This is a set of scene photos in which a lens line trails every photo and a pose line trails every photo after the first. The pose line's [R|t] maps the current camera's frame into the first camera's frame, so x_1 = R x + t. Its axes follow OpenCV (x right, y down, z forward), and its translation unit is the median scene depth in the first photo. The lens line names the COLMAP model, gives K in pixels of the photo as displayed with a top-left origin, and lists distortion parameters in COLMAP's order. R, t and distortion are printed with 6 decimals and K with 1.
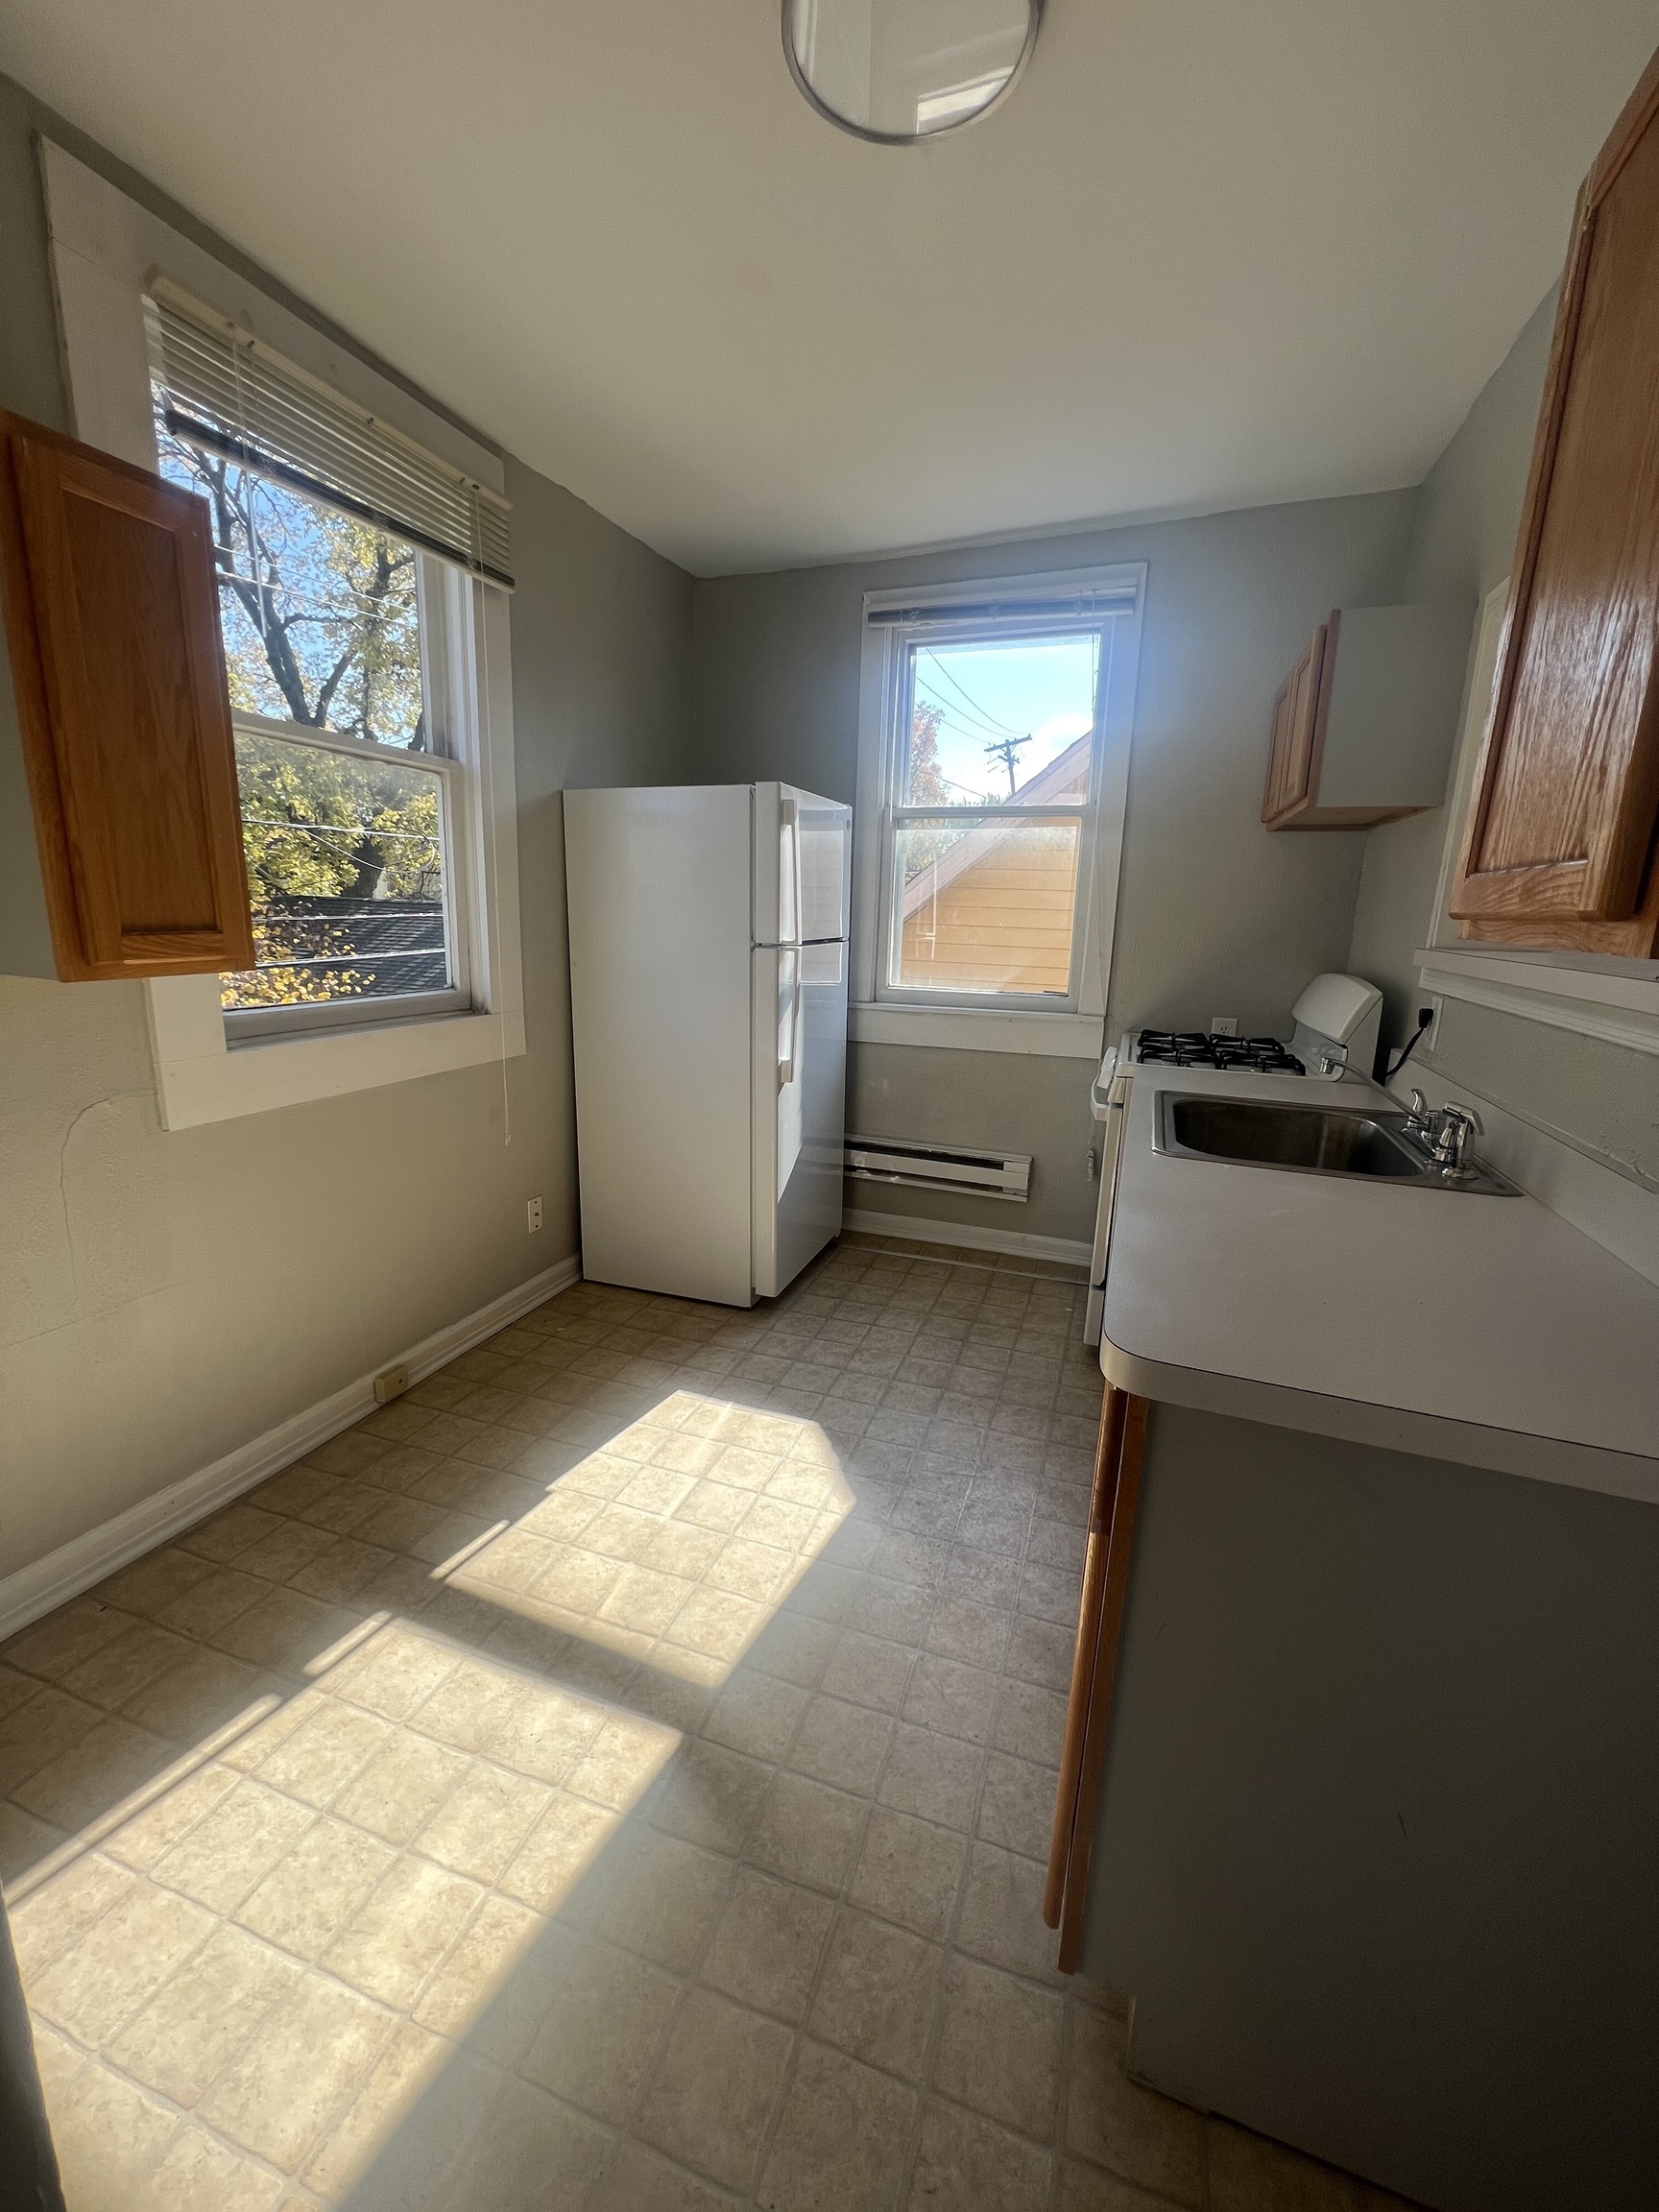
lens RADIAL K [[875.2, 0, 834.1], [0, 875.2, 1105.6], [0, 0, 1]] dist [-0.000376, -0.000006]
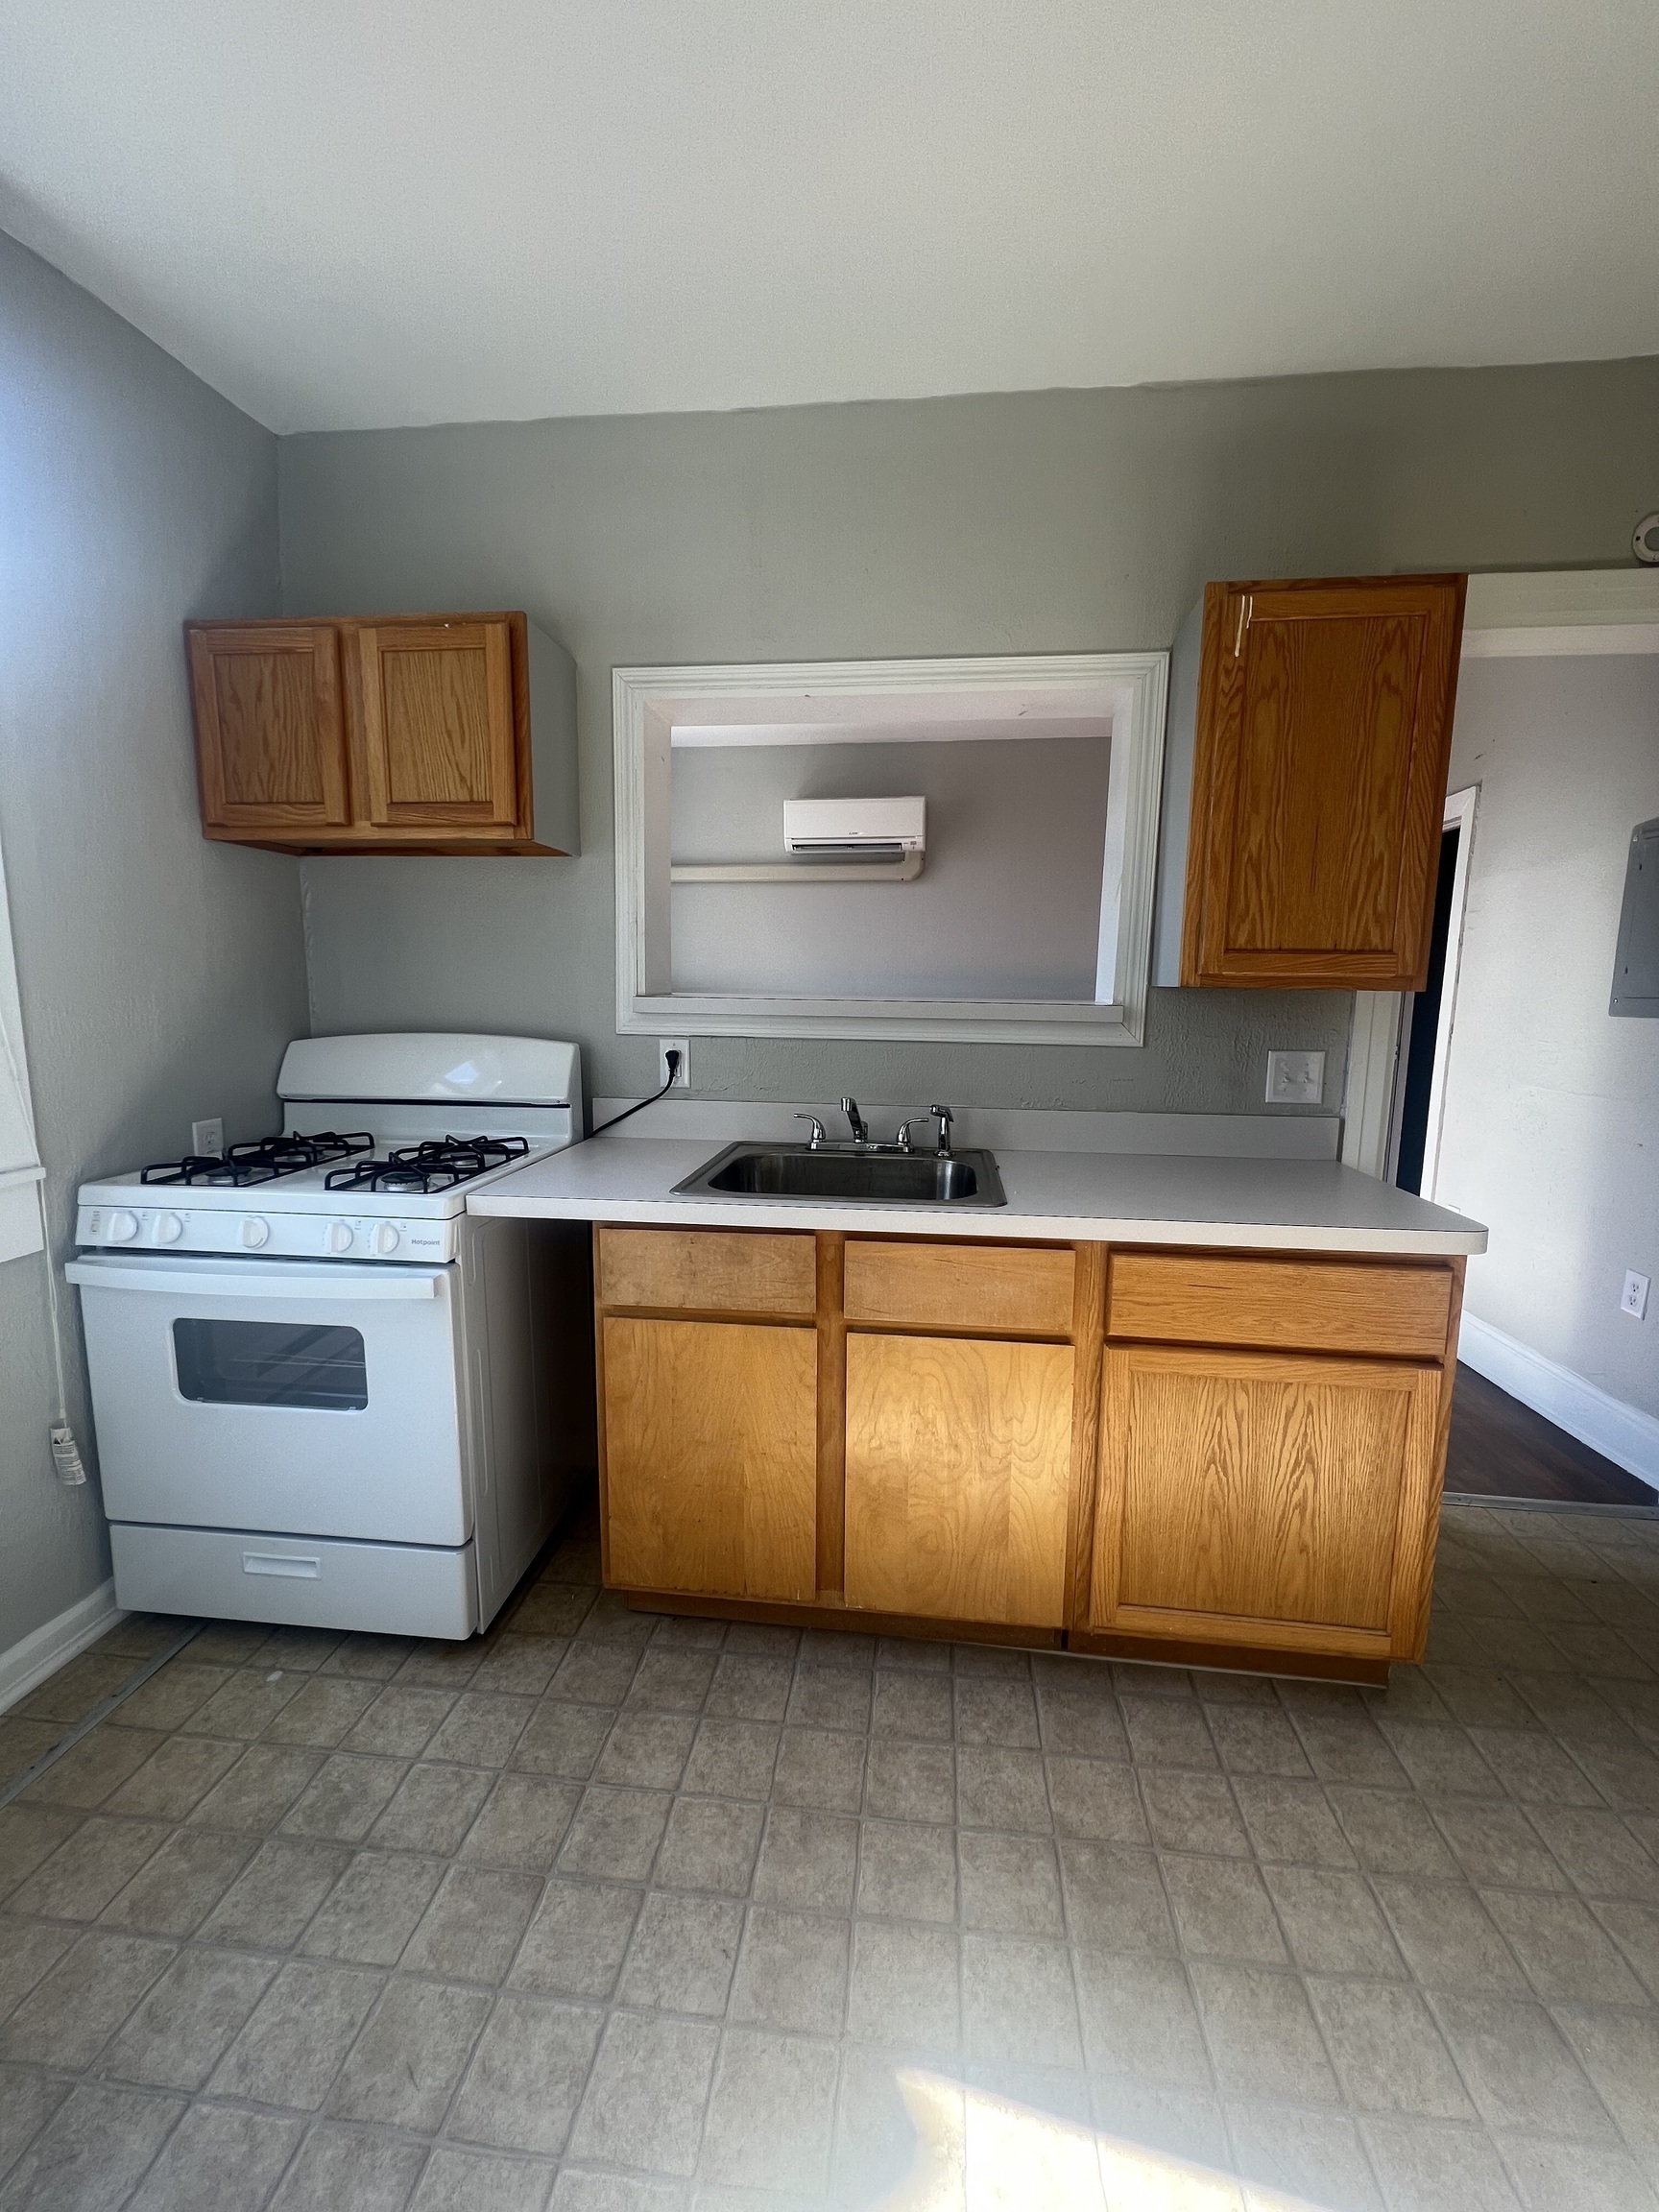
lens RADIAL K [[889.5, 0, 819.5], [0, 889.5, 1098.1], [0, 0, 1]] dist [-0.000147, -0.000011]
pose [[-0.212505, -0.175590, 0.961254, -0.415041], [0.194962, 0.956325, 0.217790, -0.252183], [-0.957513, 0.233690, -0.168990, 0.997850]]
